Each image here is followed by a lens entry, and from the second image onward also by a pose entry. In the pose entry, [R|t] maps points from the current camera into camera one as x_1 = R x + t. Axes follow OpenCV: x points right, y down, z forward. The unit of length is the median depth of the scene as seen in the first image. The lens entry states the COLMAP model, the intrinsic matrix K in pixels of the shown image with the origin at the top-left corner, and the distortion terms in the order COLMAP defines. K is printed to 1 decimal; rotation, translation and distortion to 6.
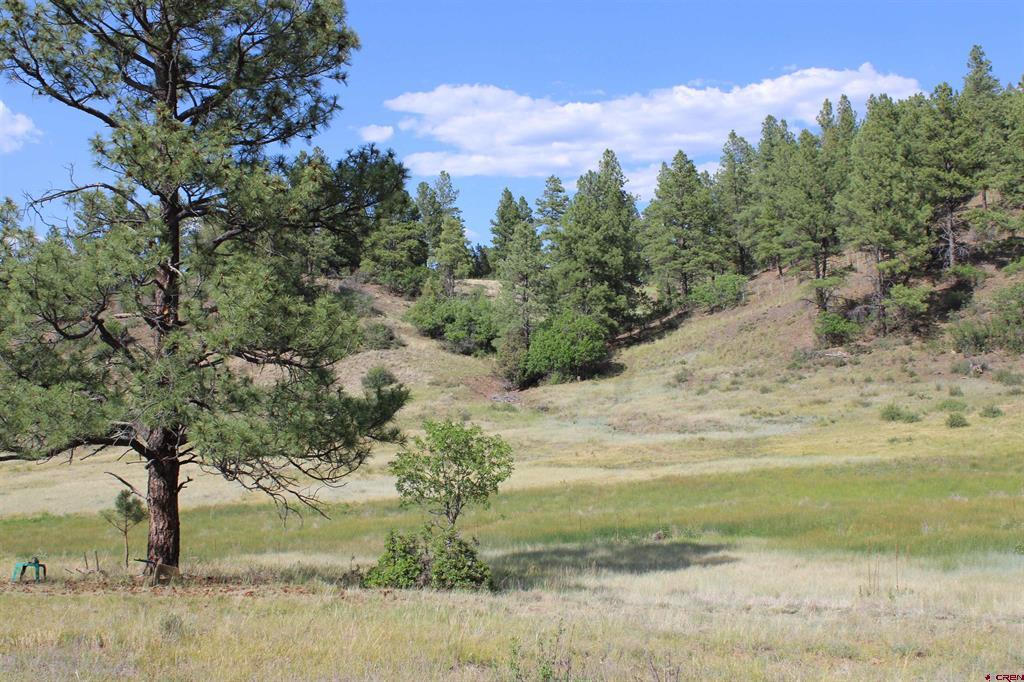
lens RADIAL K [[1285.1, 0, 513.2], [0, 1285.1, 336.2], [0, 0, 1]] dist [-0.092047, 0.000000]
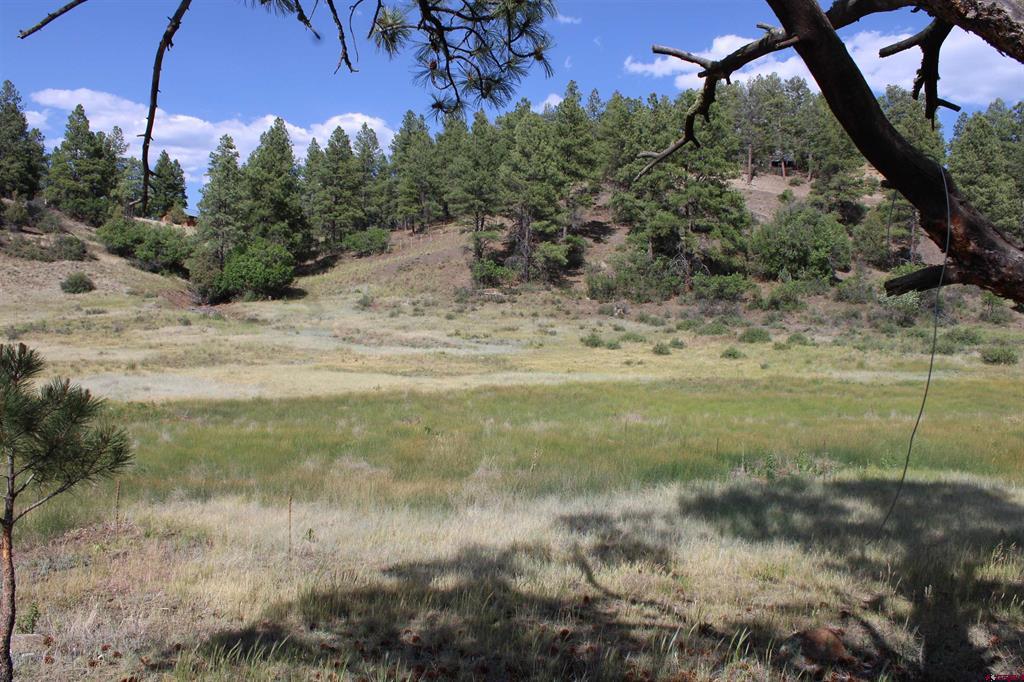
lens RADIAL K [[860.9, 0, 495.1], [0, 860.9, 331.9], [0, 0, 1]] dist [-0.160386, 0.145400]
pose [[0.904703, 0.064294, 0.421163, -0.080999], [-0.080691, 0.996514, 0.021207, 0.029540], [-0.418331, -0.053170, 0.906737, 0.219324]]
